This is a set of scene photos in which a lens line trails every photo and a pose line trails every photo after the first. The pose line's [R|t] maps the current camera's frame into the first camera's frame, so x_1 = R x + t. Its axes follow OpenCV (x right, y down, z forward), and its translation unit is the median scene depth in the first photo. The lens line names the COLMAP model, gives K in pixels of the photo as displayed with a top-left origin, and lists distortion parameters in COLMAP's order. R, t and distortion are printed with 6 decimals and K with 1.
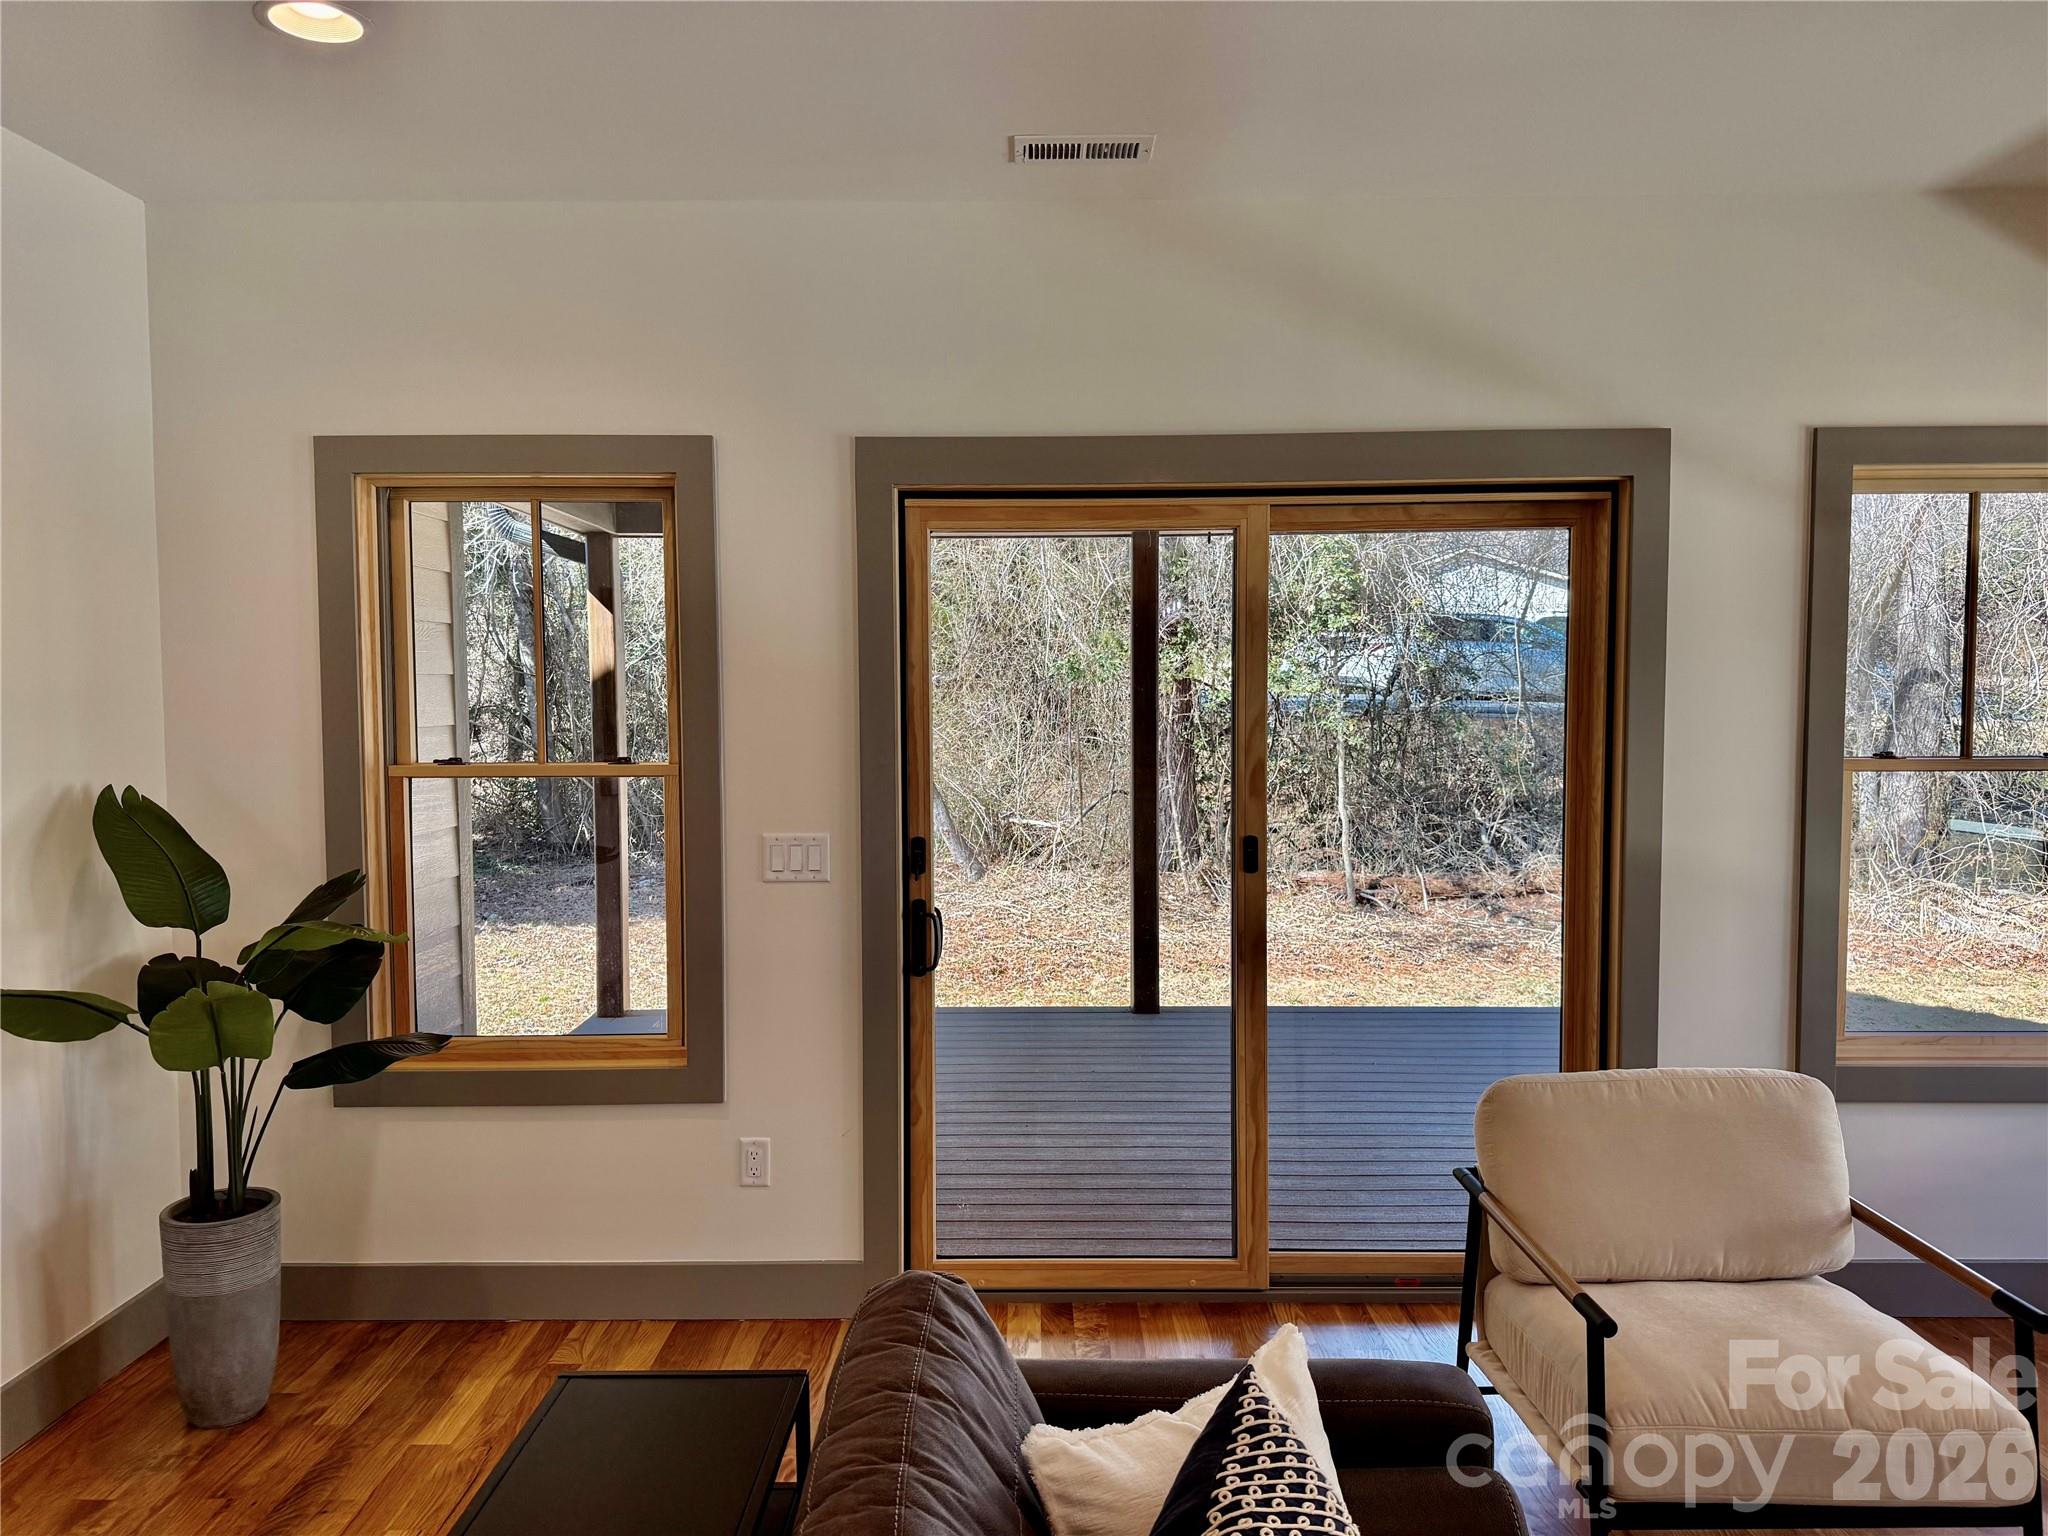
lens RADIAL K [[1437.6, 0, 1024.0], [0, 1437.6, 768.0], [0, 0, 1]] dist [0.161071, -0.277336]
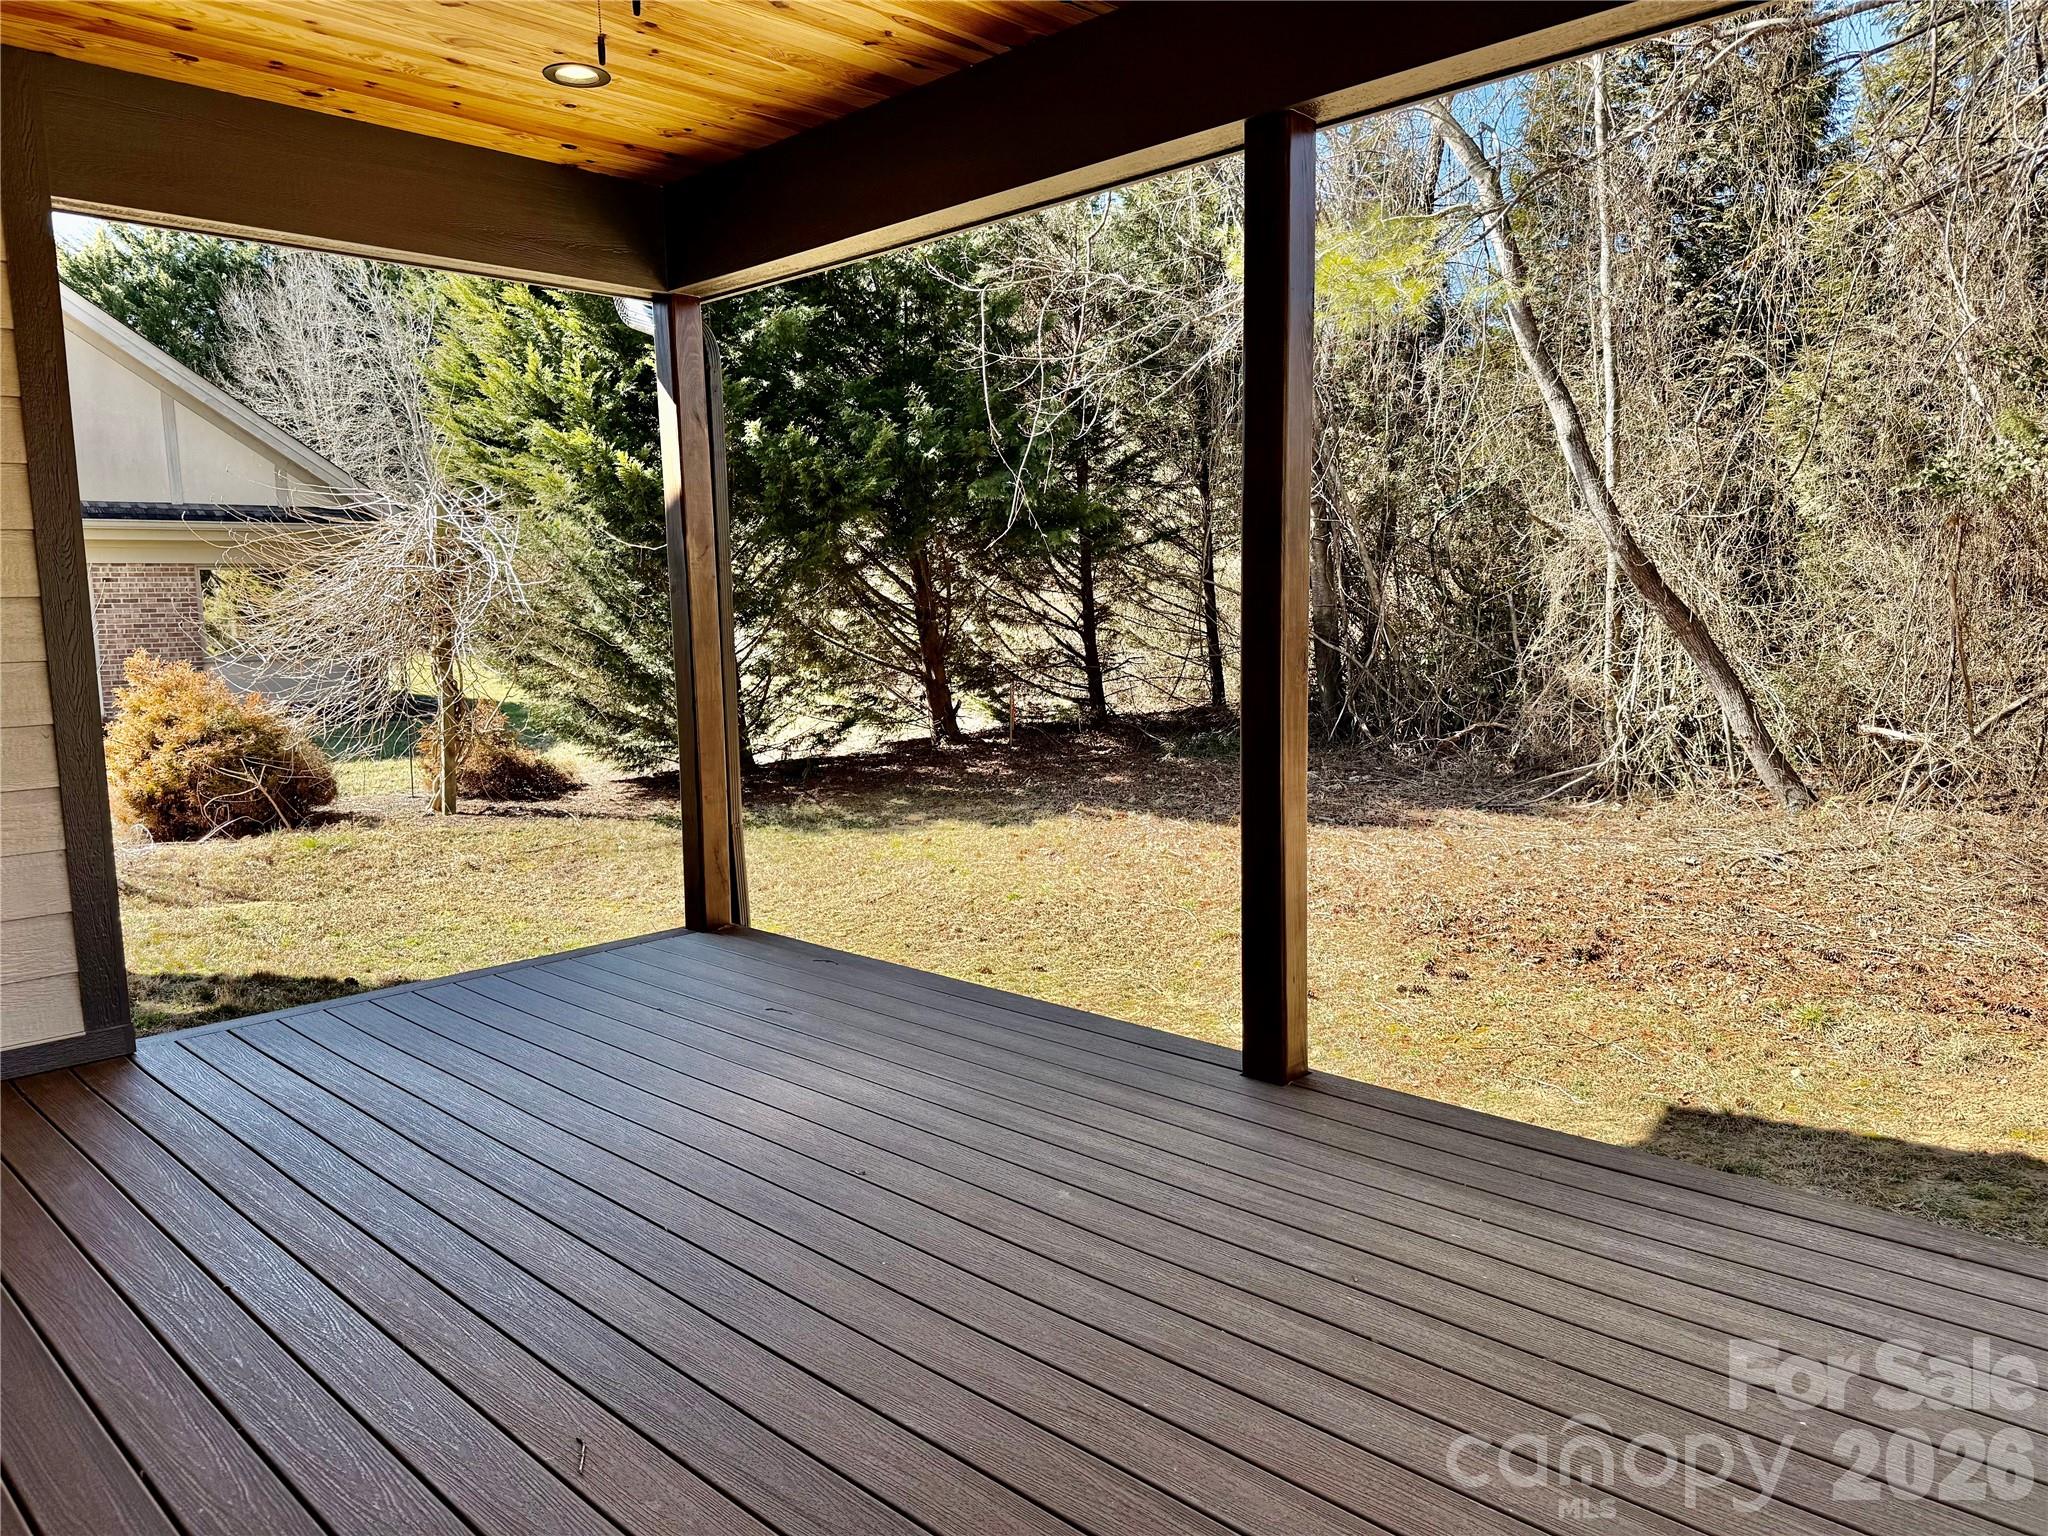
lens RADIAL K [[1437.6, 0, 1024.0], [0, 1437.6, 768.0], [0, 0, 1]] dist [0.161071, -0.277336]
pose [[0.718352, 0.071312, -0.692015, 0.167780], [-0.020134, 0.996447, 0.081784, 0.007472], [0.695388, -0.044816, 0.717236, 0.244507]]
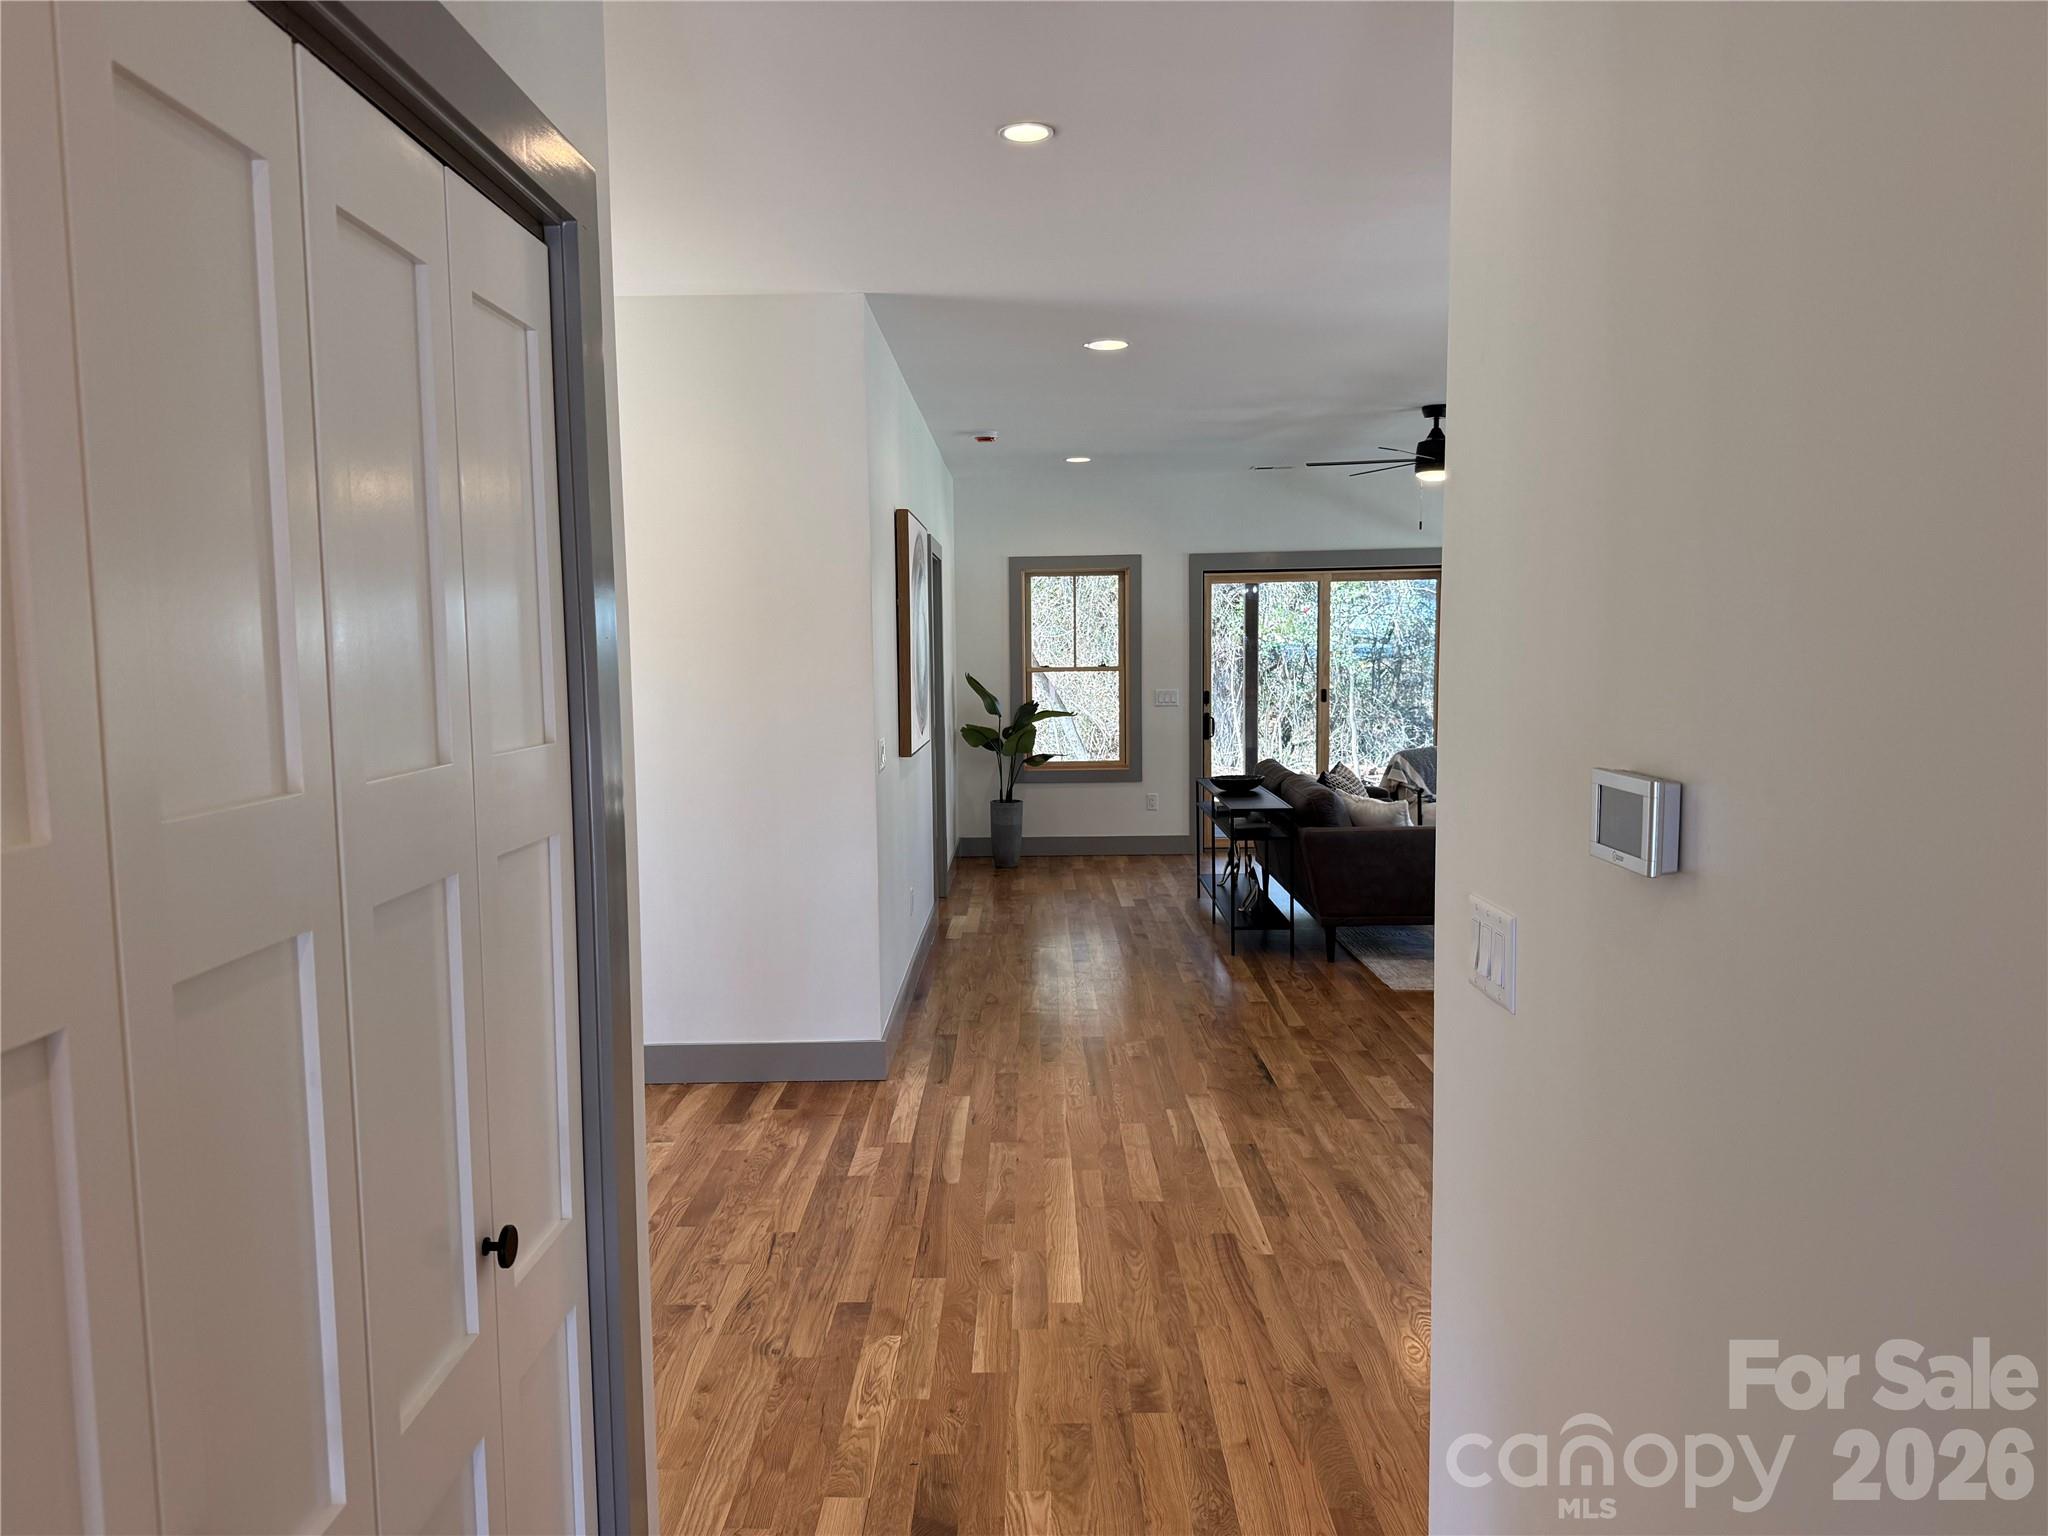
lens RADIAL K [[1437.6, 0, 1024.0], [0, 1437.6, 768.0], [0, 0, 1]] dist [0.161071, -0.277336]
pose [[0.999992, -0.000979, -0.003952, -0.491619], [0.001113, 0.999422, 0.033969, 0.116847], [0.003916, -0.033973, 0.999415, -2.161461]]
